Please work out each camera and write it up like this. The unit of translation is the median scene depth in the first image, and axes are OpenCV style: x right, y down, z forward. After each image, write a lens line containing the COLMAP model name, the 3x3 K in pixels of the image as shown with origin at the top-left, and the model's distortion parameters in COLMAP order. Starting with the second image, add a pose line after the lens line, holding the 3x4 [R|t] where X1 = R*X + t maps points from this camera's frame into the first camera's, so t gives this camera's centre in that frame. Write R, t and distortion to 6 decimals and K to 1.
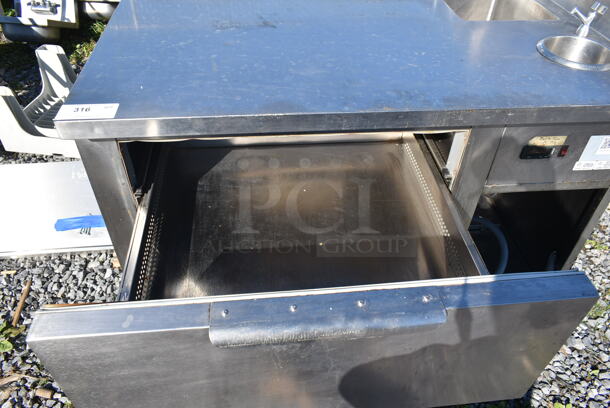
lens RADIAL K [[469.8, 0, 305.0], [0, 469.8, 204.0], [0, 0, 1]] dist [-0.020087, 0.012874]
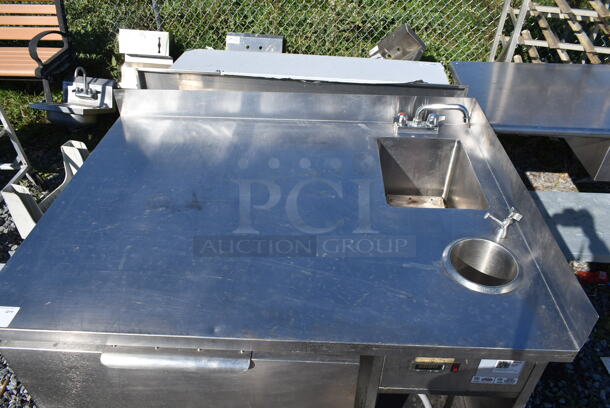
lens RADIAL K [[469.8, 0, 305.0], [0, 469.8, 204.0], [0, 0, 1]] dist [-0.020087, 0.012874]
pose [[0.989037, 0.071557, -0.129172, 0.216818], [-0.081096, 0.994234, -0.070155, -0.229877], [0.123408, 0.079861, 0.989137, -0.029259]]
